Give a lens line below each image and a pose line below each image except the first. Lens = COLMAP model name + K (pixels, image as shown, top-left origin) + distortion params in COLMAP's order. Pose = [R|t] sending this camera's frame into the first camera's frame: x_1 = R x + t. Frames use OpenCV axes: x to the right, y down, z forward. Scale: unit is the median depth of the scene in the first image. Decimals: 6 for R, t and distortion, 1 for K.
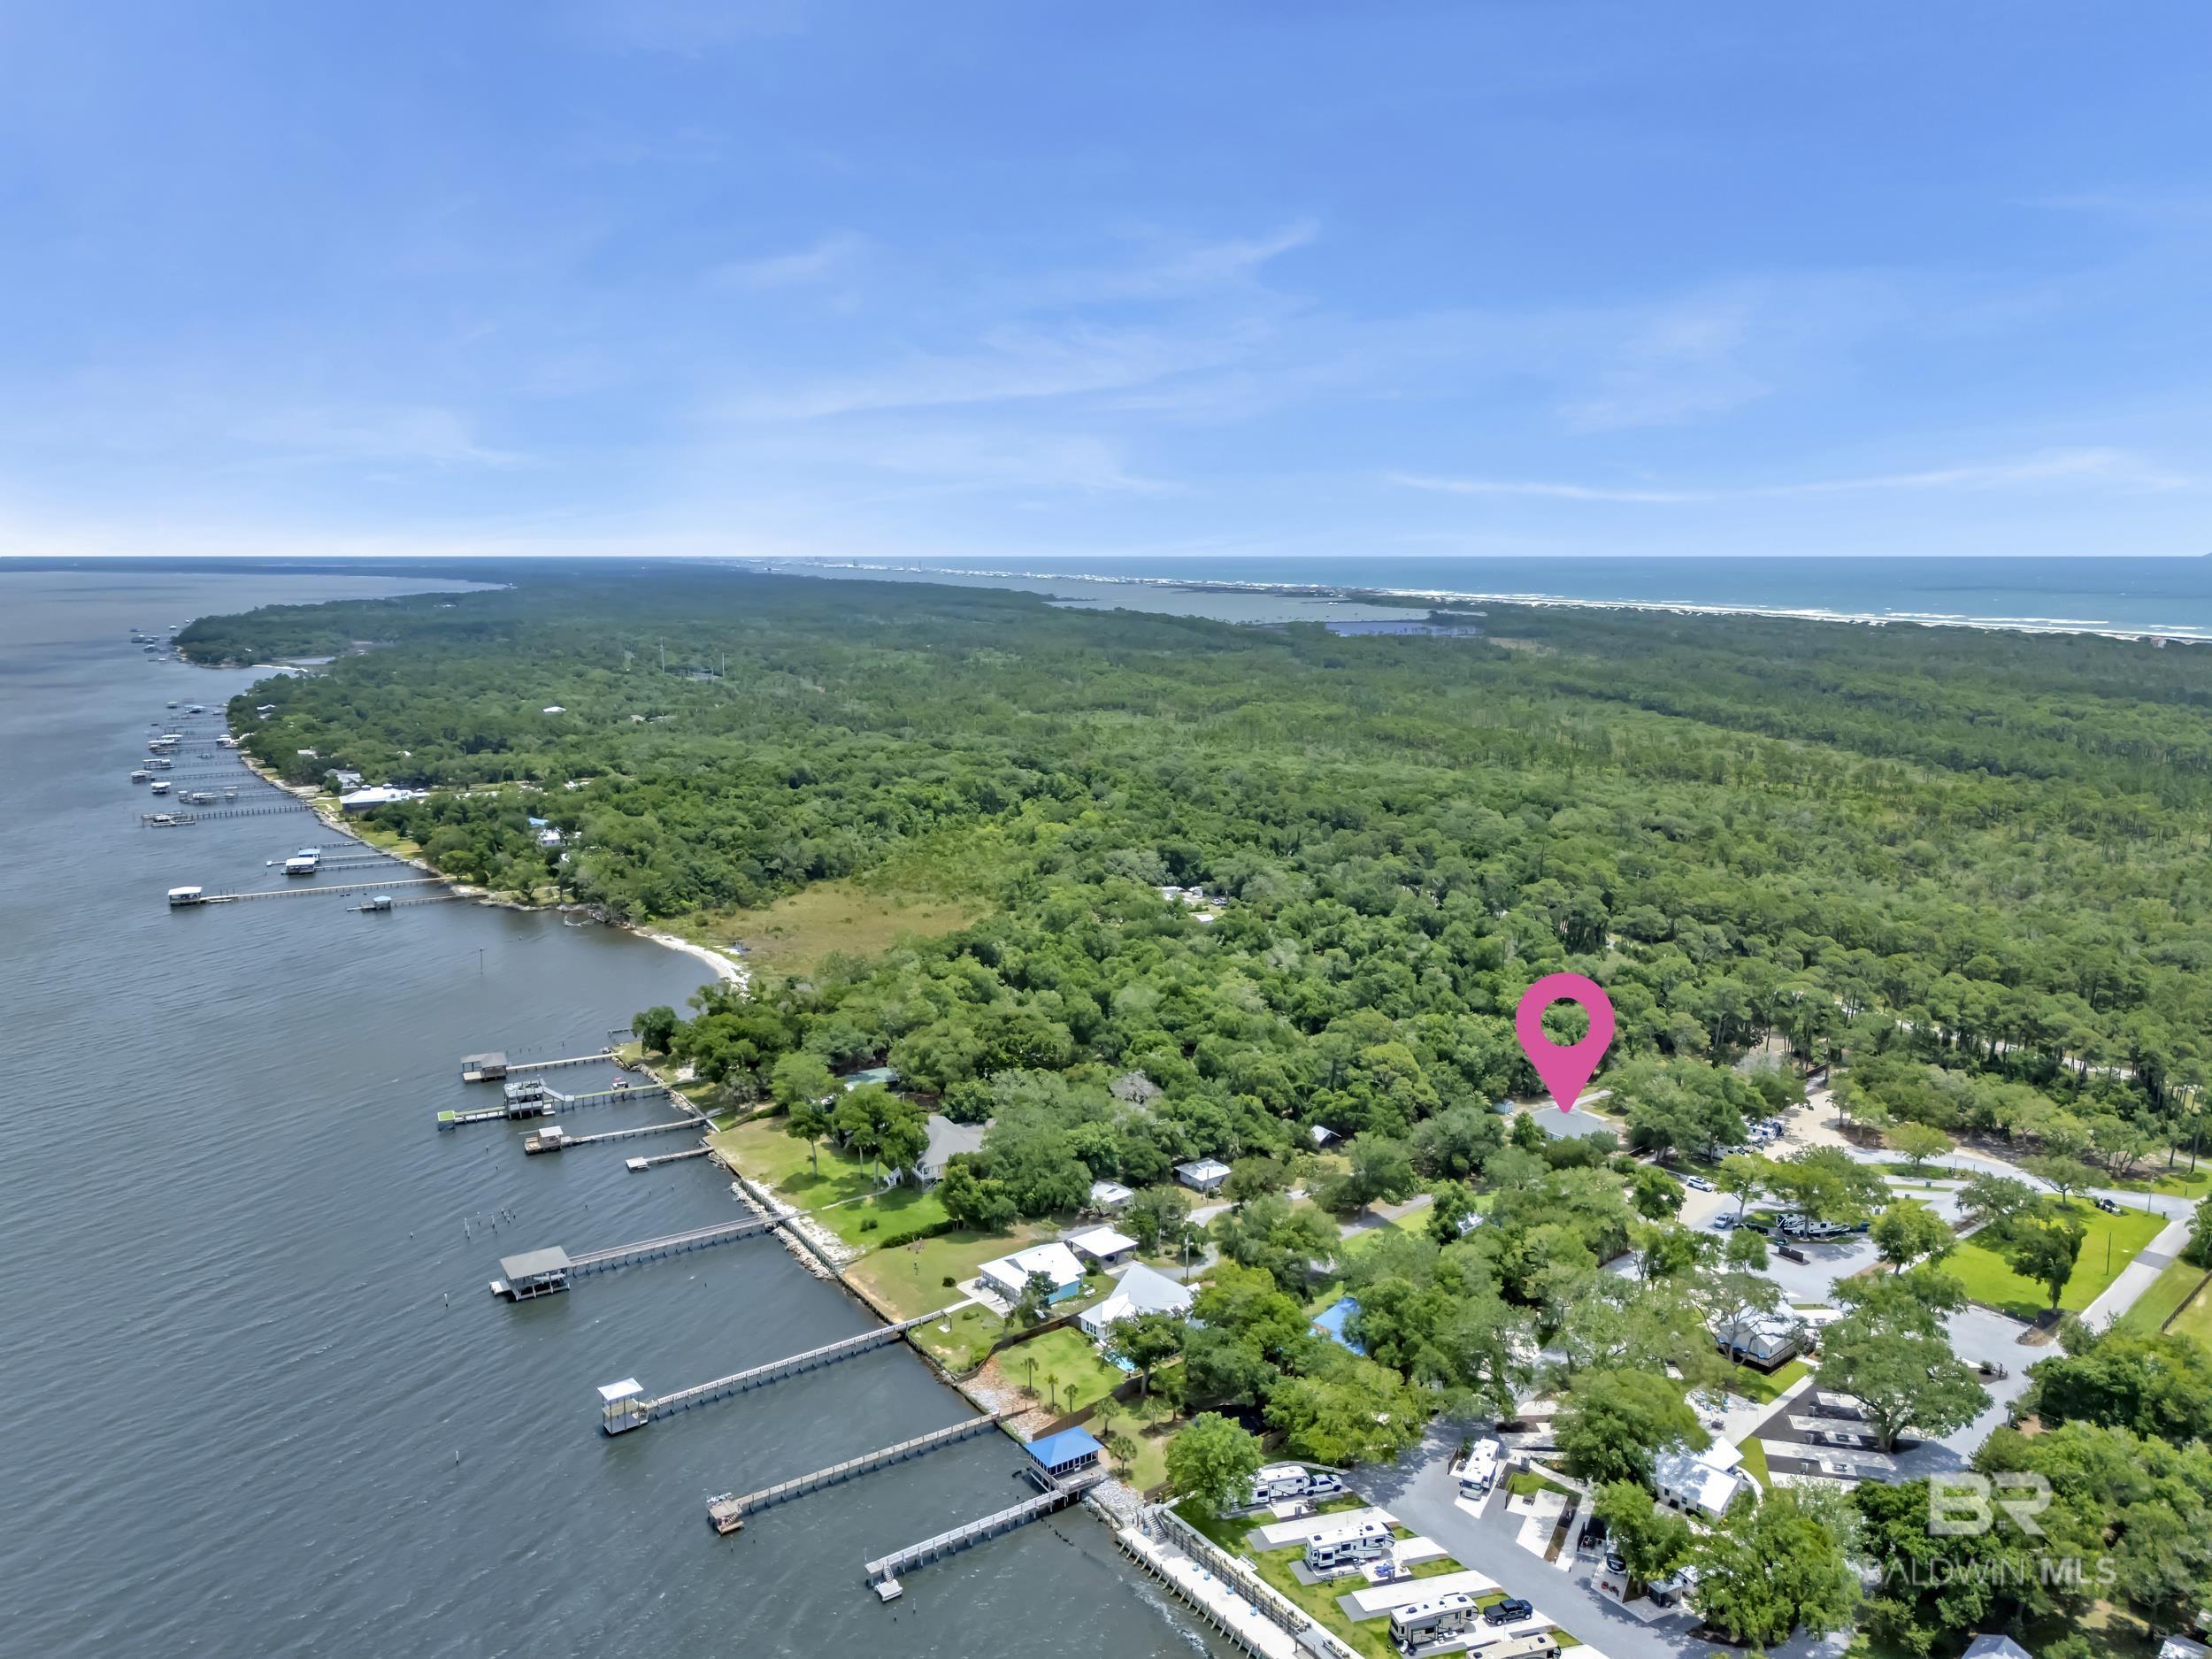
lens RADIAL K [[1703.2, 0, 1106.0], [0, 1703.2, 829.5], [0, 0, 1]] dist [0.071905, -0.062930]
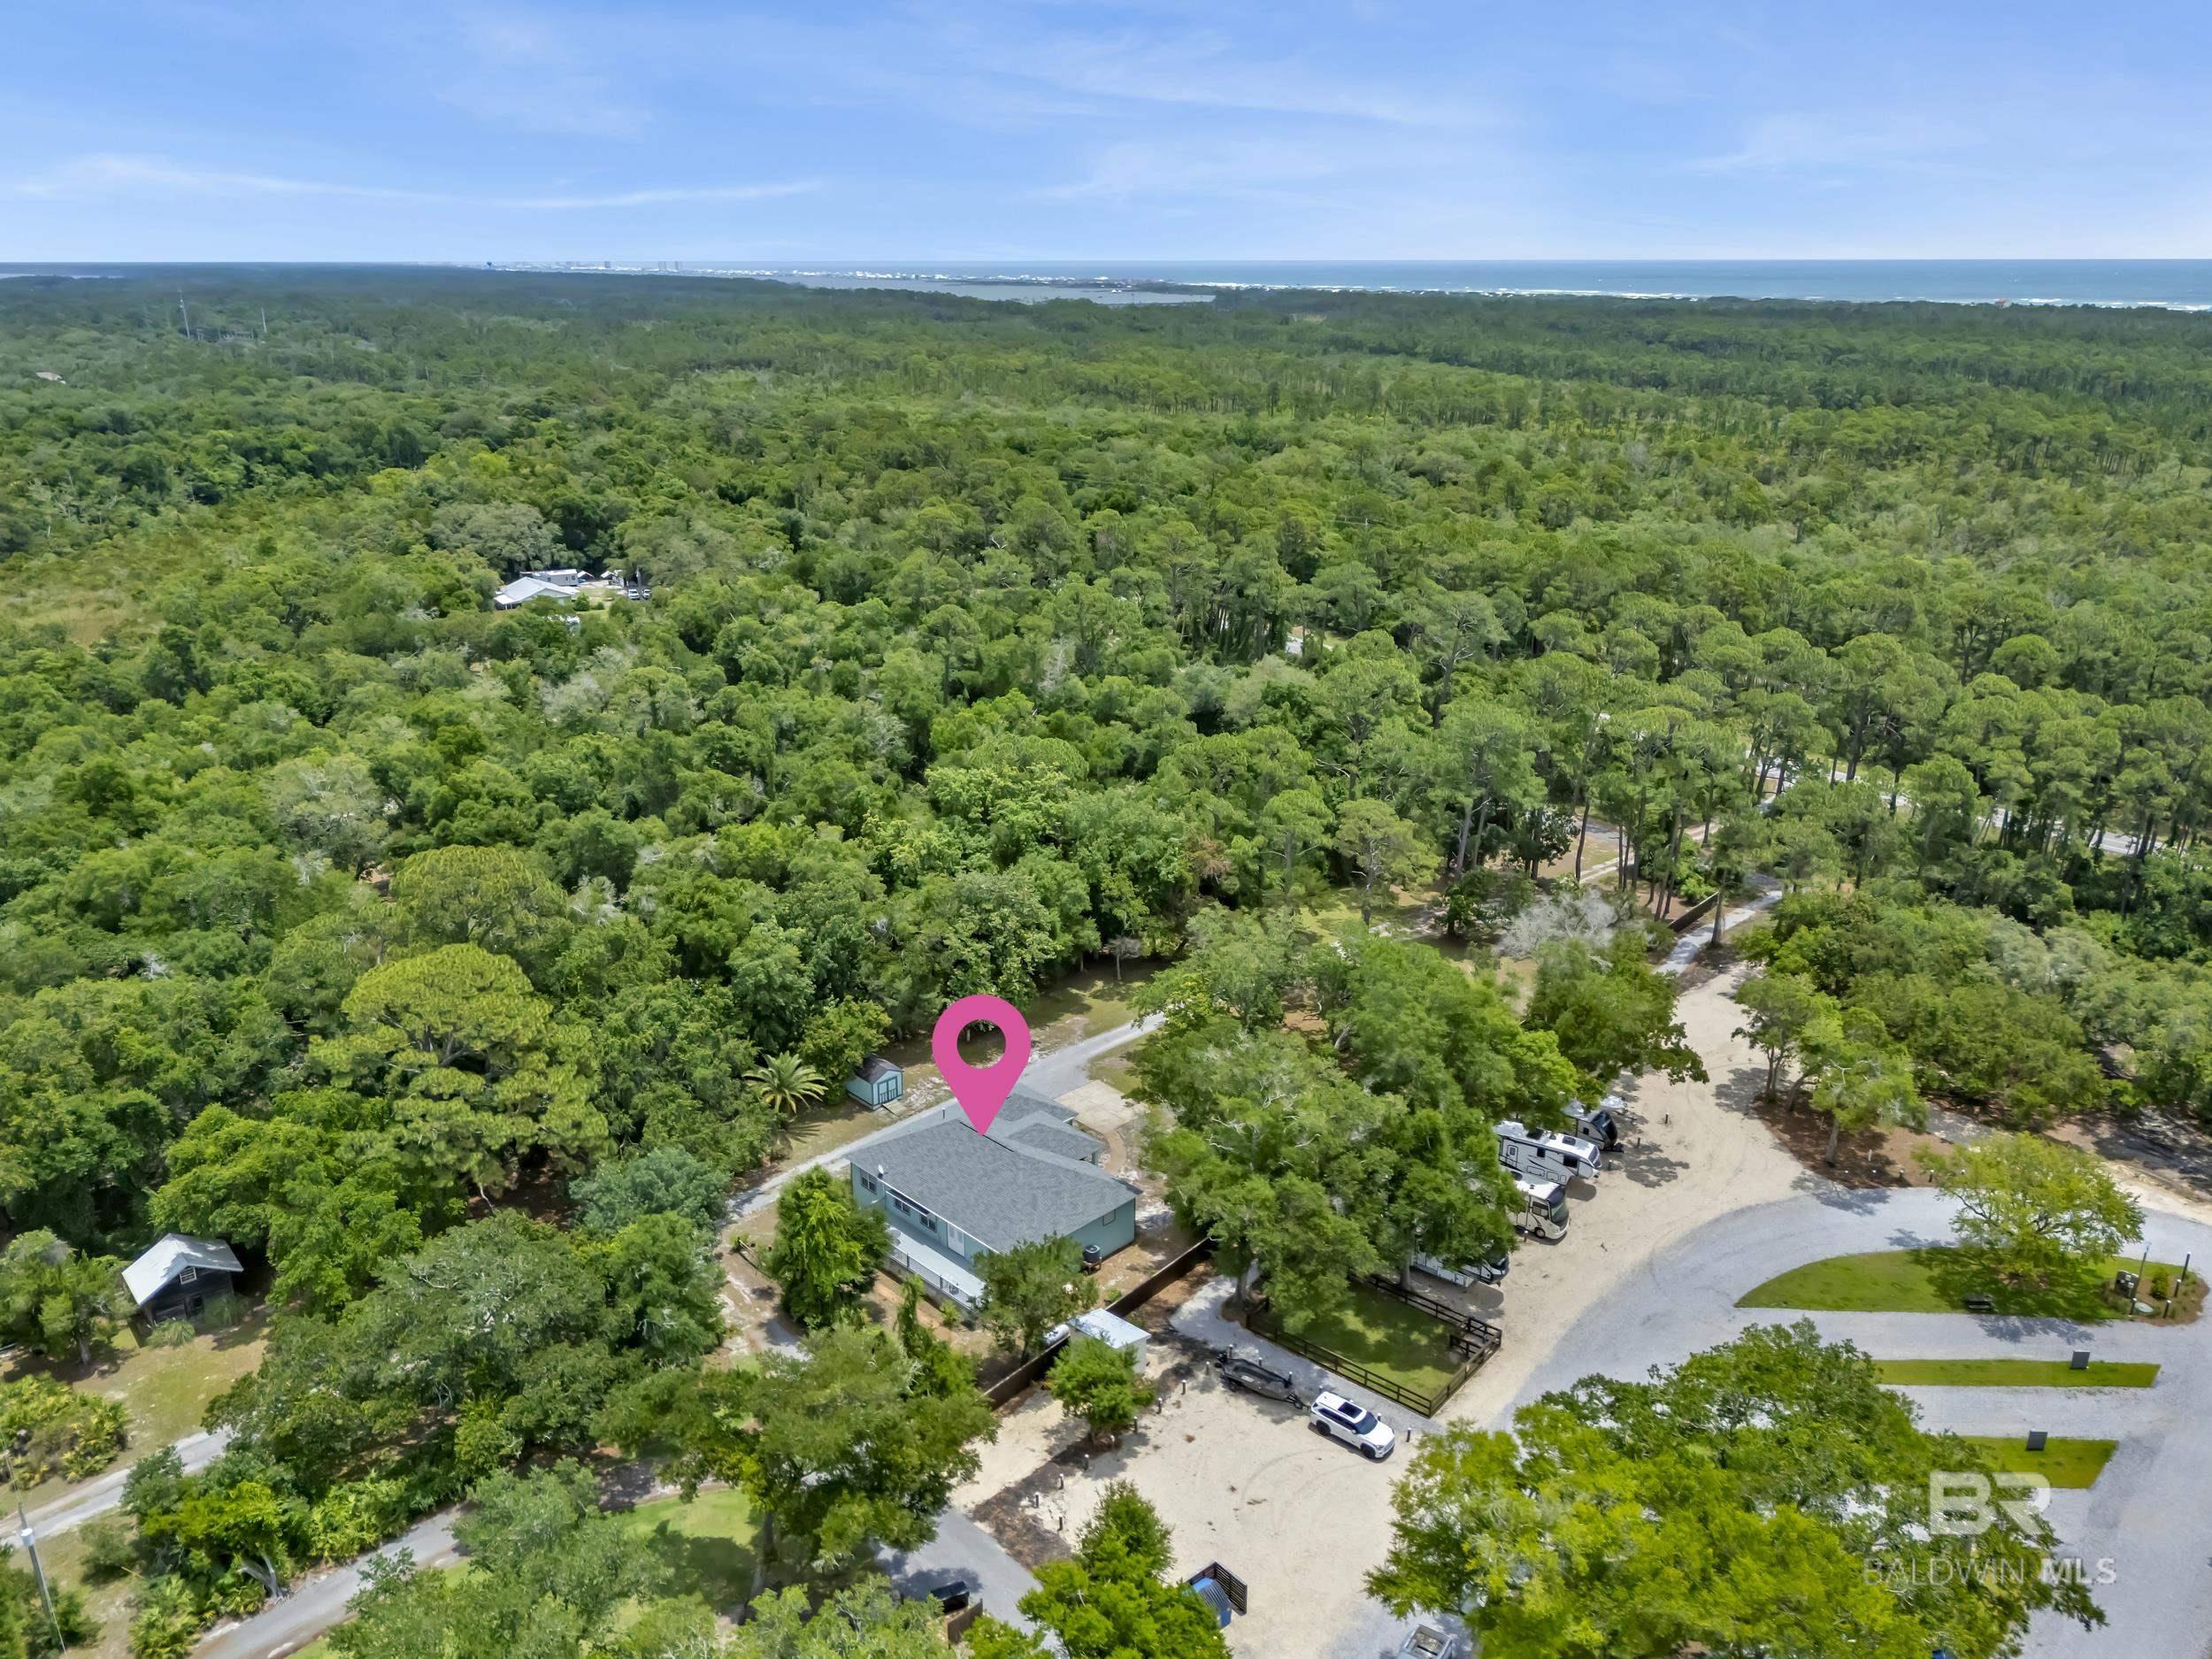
lens RADIAL K [[1703.2, 0, 1106.0], [0, 1703.2, 829.5], [0, 0, 1]] dist [0.071905, -0.062930]
pose [[0.994402, -0.038201, 0.098520, 0.208202], [0.022596, 0.987672, 0.154898, 0.045879], [-0.103223, -0.151805, 0.983006, 0.548474]]
